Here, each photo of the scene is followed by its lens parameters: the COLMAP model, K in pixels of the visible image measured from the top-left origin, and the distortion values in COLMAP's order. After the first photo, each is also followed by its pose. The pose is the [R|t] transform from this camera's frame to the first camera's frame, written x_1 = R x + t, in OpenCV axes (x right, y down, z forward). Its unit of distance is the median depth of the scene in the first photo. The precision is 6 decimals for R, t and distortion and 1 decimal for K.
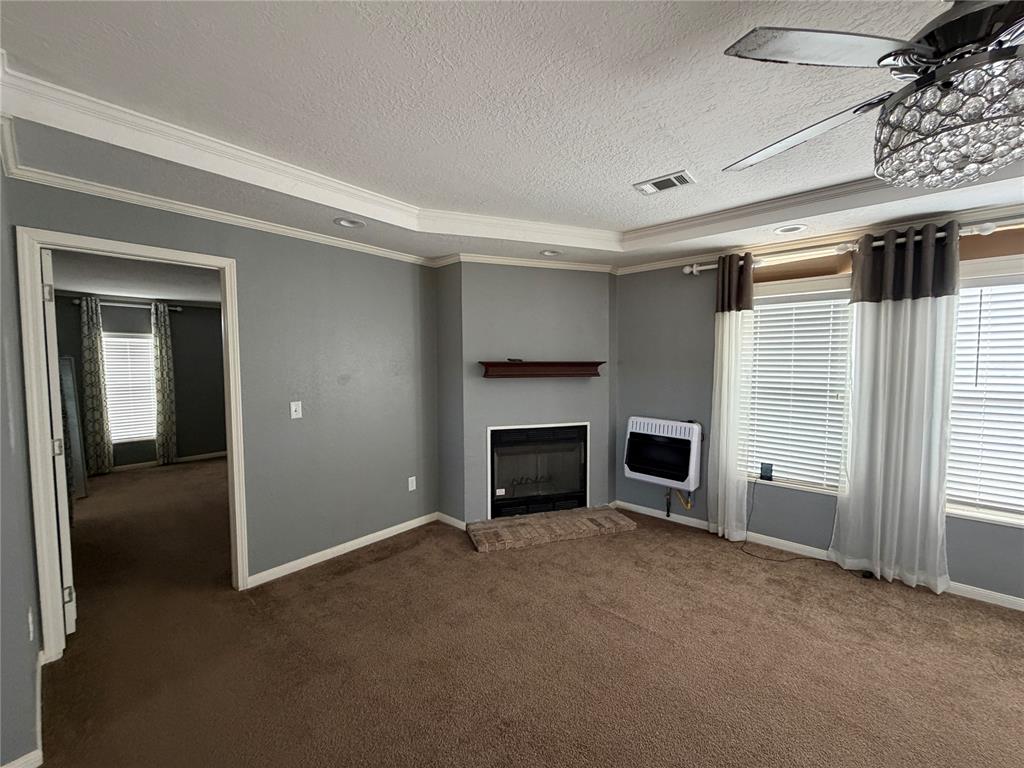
lens RADIAL K [[407.9, 0, 509.1], [0, 407.9, 385.9], [0, 0, 1]] dist [-0.002521, 0.000516]
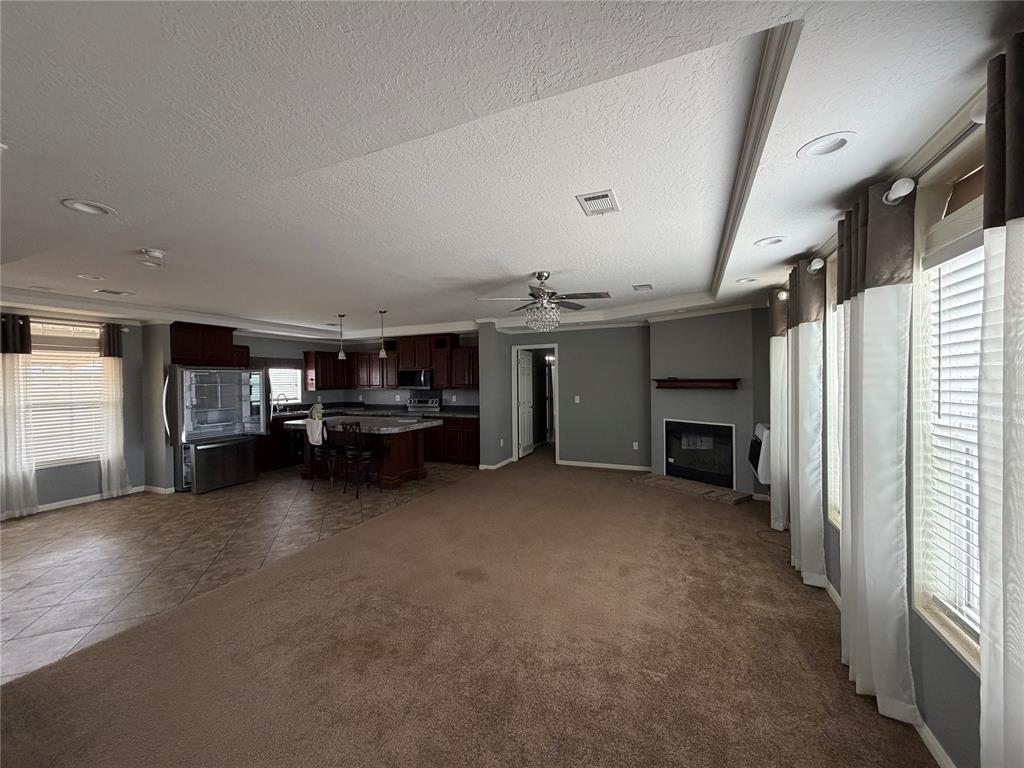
lens RADIAL K [[407.9, 0, 508.4], [0, 407.9, 384.5], [0, 0, 1]] dist [-0.002521, 0.000516]
pose [[0.302274, 0.008243, -0.953185, 1.377013], [-0.047255, 0.998863, -0.006348, 0.003298], [0.952049, 0.046962, 0.302320, -0.112679]]
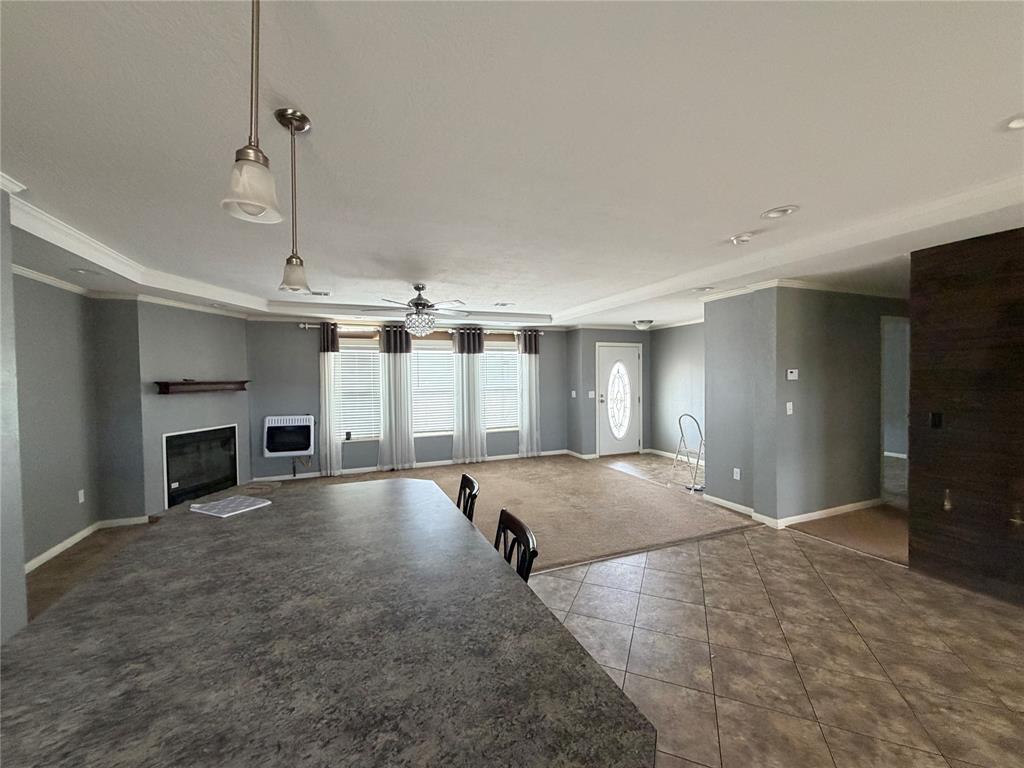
lens RADIAL K [[407.9, 0, 507.9], [0, 407.9, 381.9], [0, 0, 1]] dist [-0.002521, 0.000516]
pose [[0.442399, -0.019371, 0.896609, -0.719496], [0.067767, 0.997630, -0.011883, 0.028871], [-0.894254, 0.066018, 0.442664, -0.516462]]
